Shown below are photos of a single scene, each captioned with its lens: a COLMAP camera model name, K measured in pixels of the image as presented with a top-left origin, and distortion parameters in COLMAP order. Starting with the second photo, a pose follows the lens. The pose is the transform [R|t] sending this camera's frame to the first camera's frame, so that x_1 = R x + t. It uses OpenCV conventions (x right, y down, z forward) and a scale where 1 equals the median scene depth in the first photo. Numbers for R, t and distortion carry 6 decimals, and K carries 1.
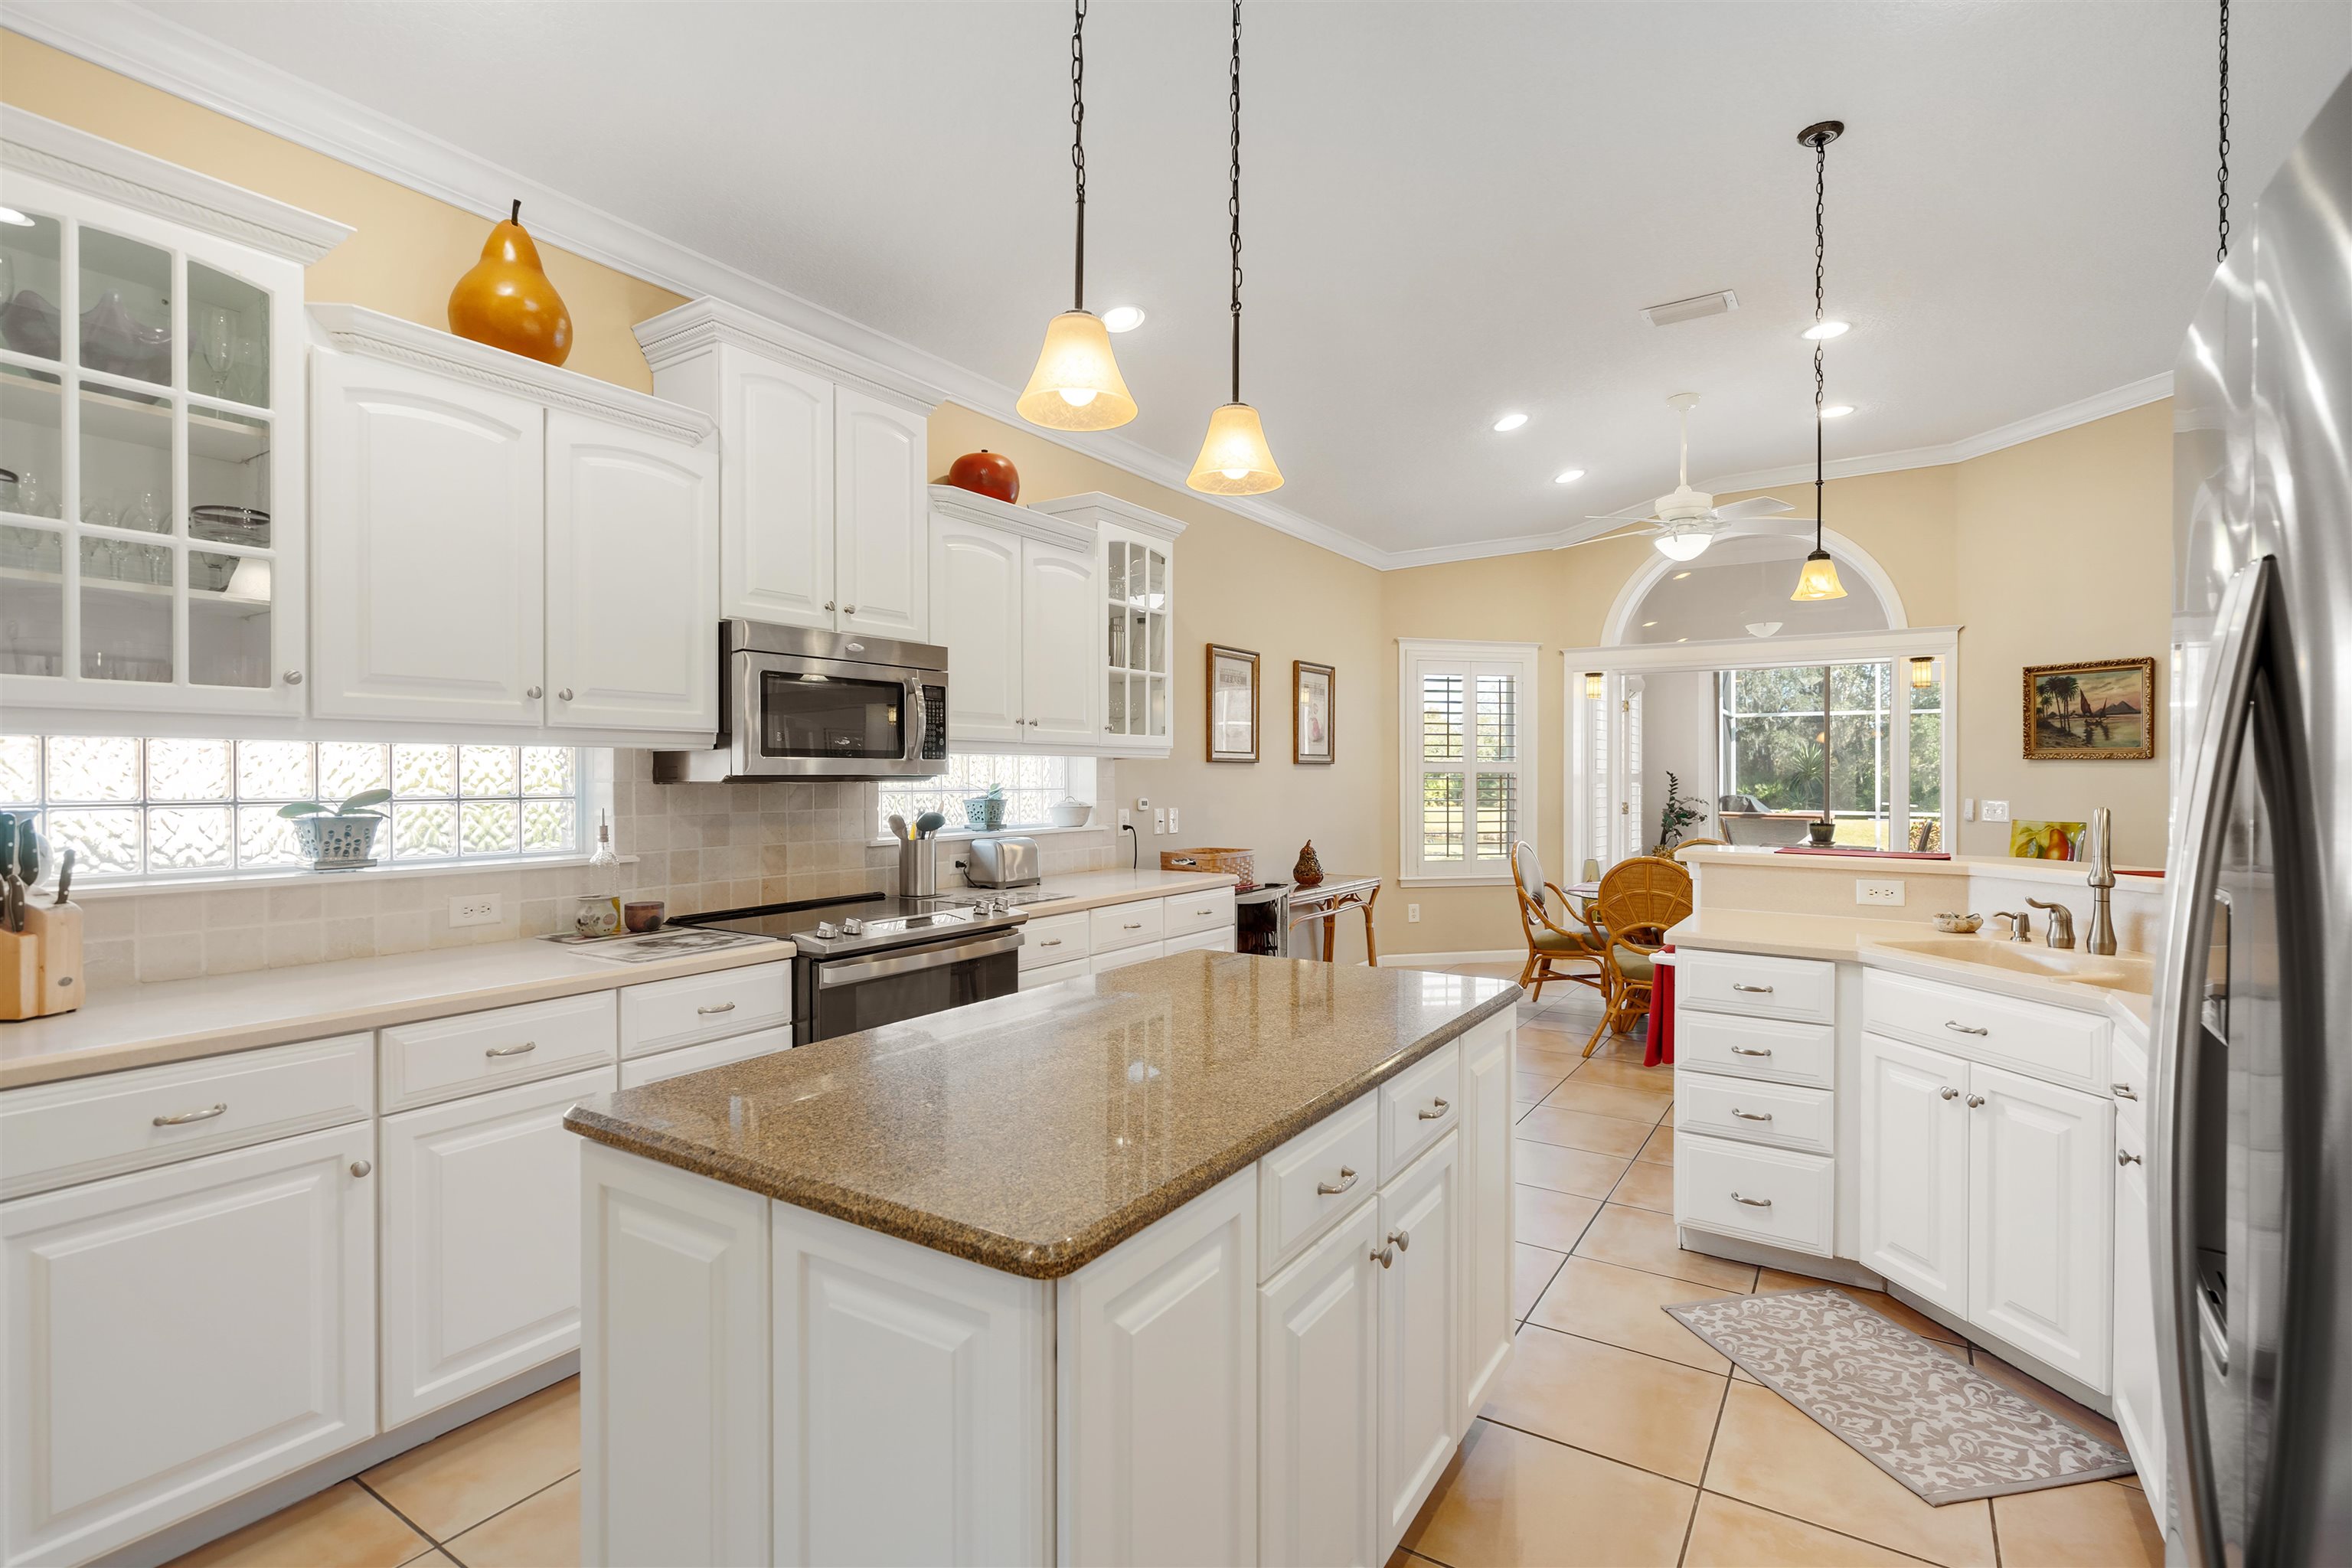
lens RADIAL K [[1079.2, 0, 1174.1], [0, 1079.2, 784.5], [0, 0, 1]] dist [-0.007720, 0.003166]
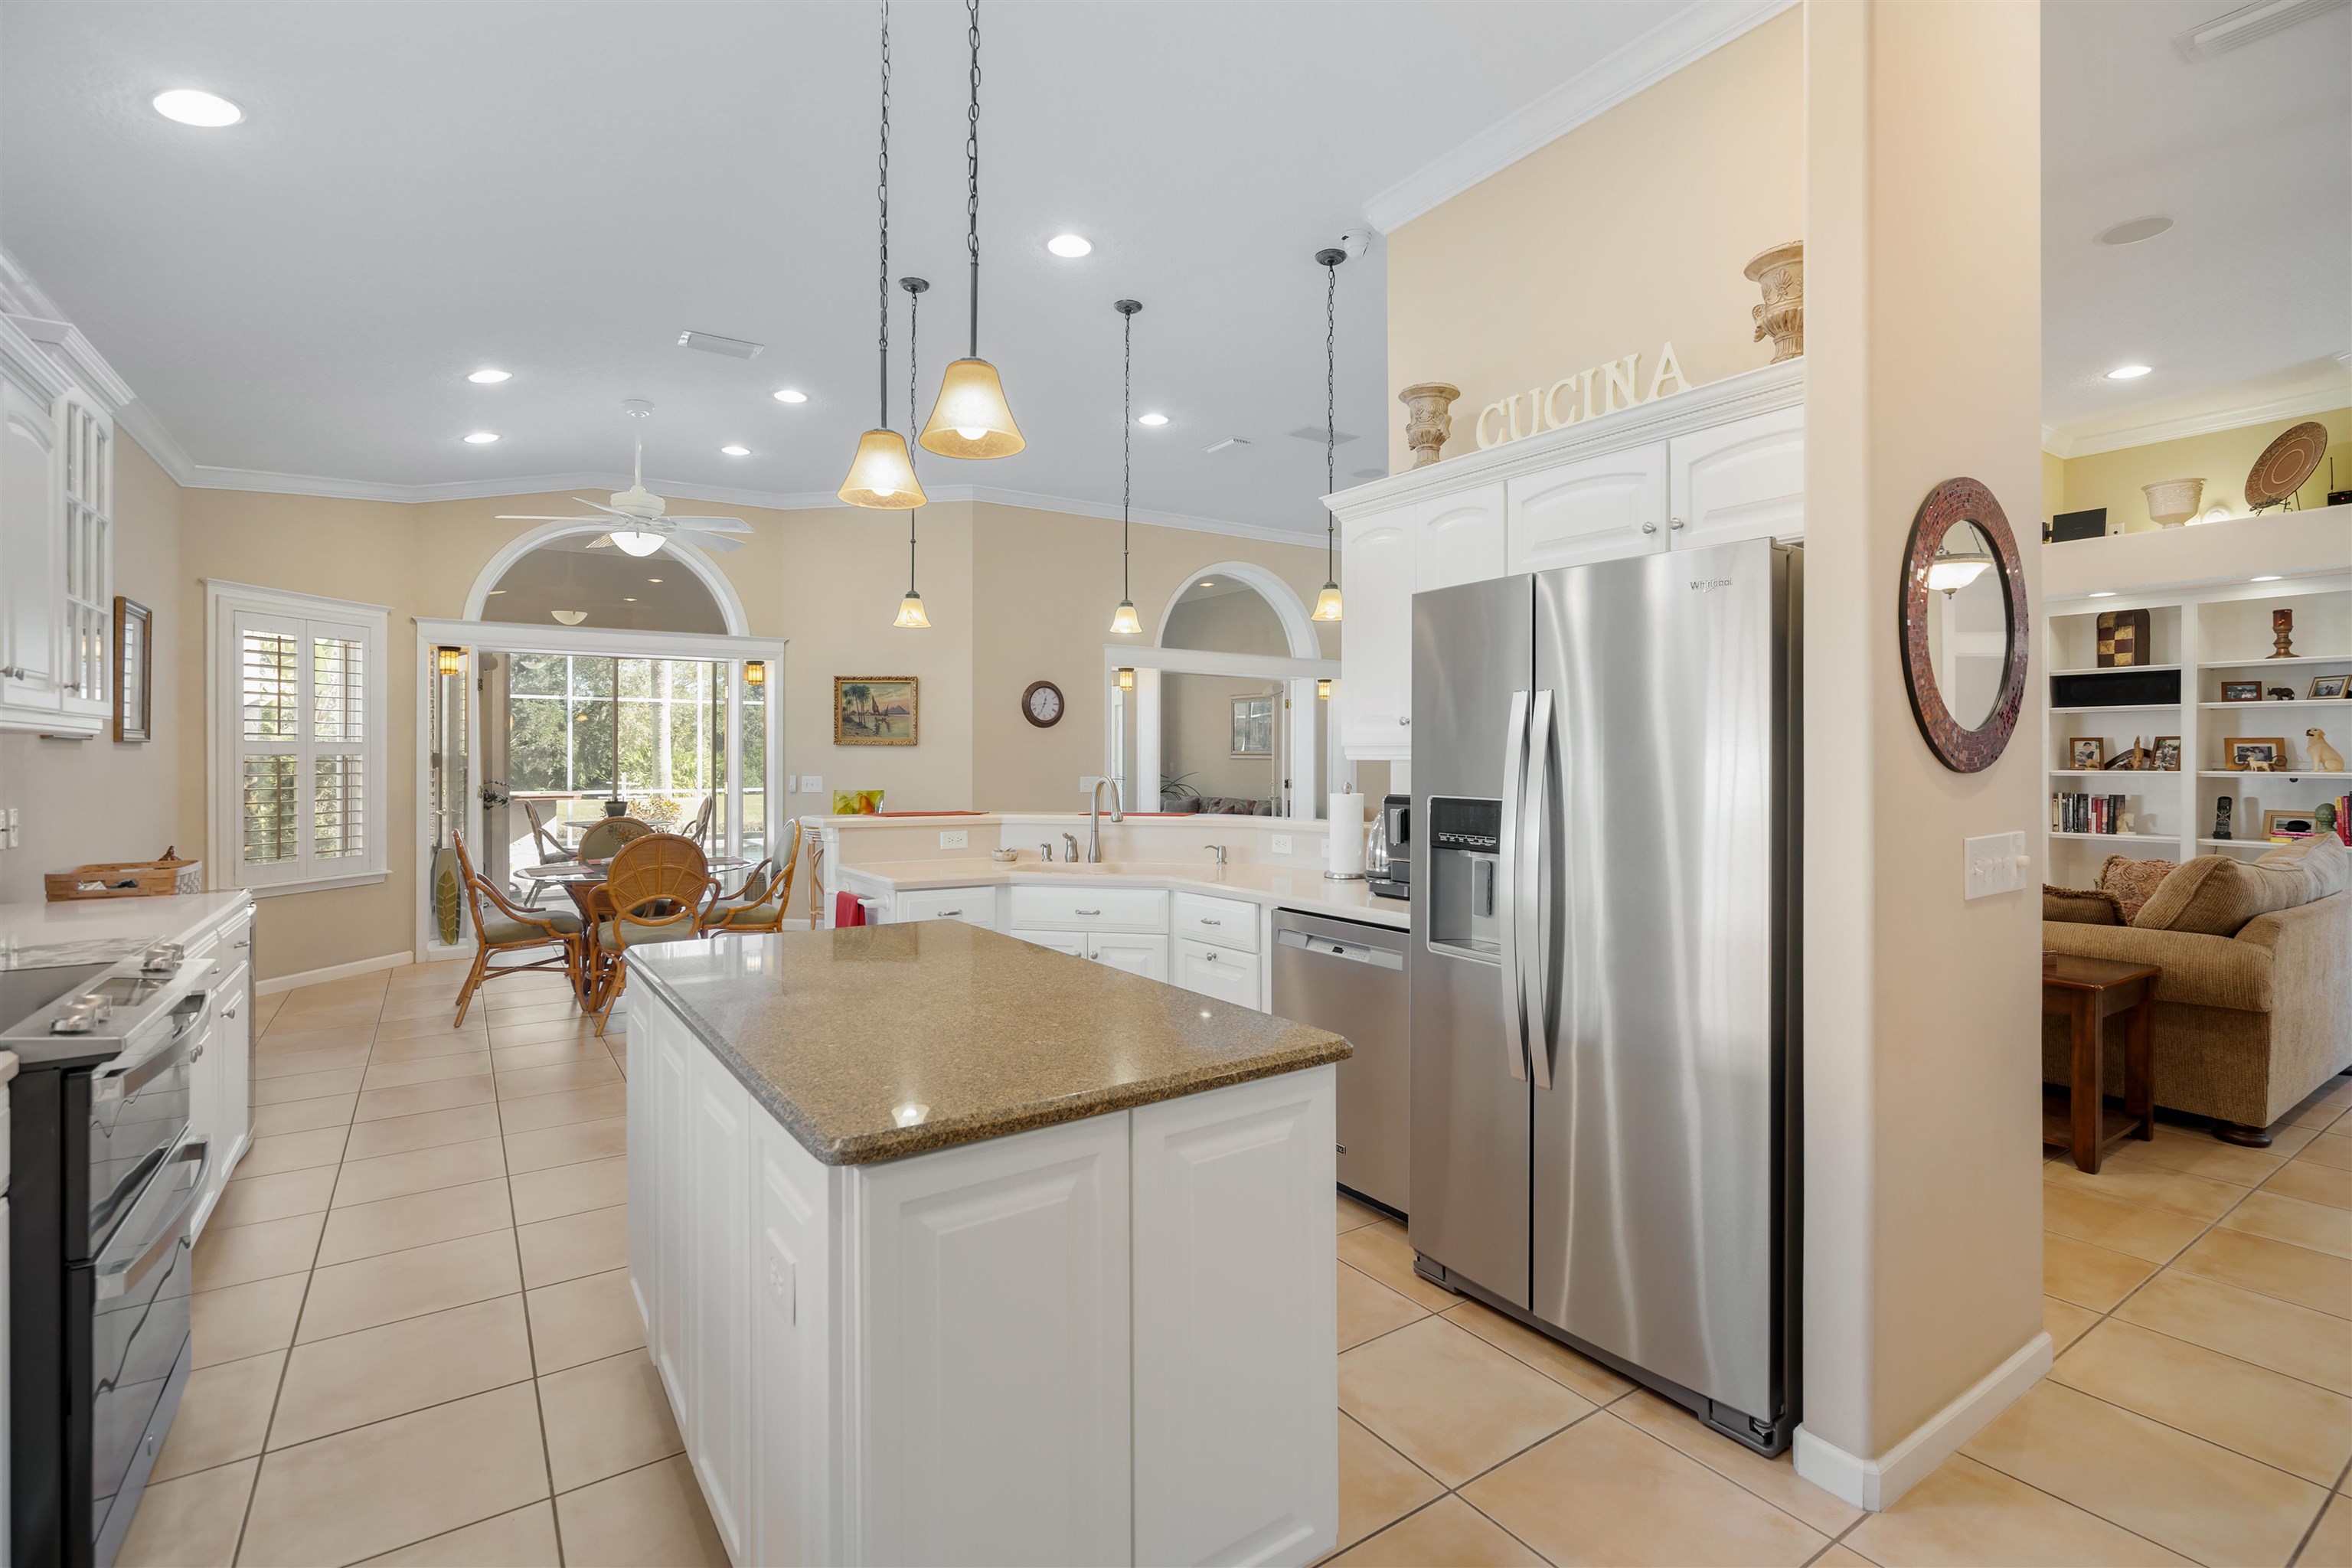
lens RADIAL K [[1079.2, 0, 1163.1], [0, 1079.2, 763.6], [0, 0, 1]] dist [-0.007720, 0.003166]
pose [[0.401299, -0.007292, 0.915918, -0.287157], [0.009212, 0.999950, 0.003924, -0.001706], [-0.915901, 0.006863, 0.401346, 0.094156]]
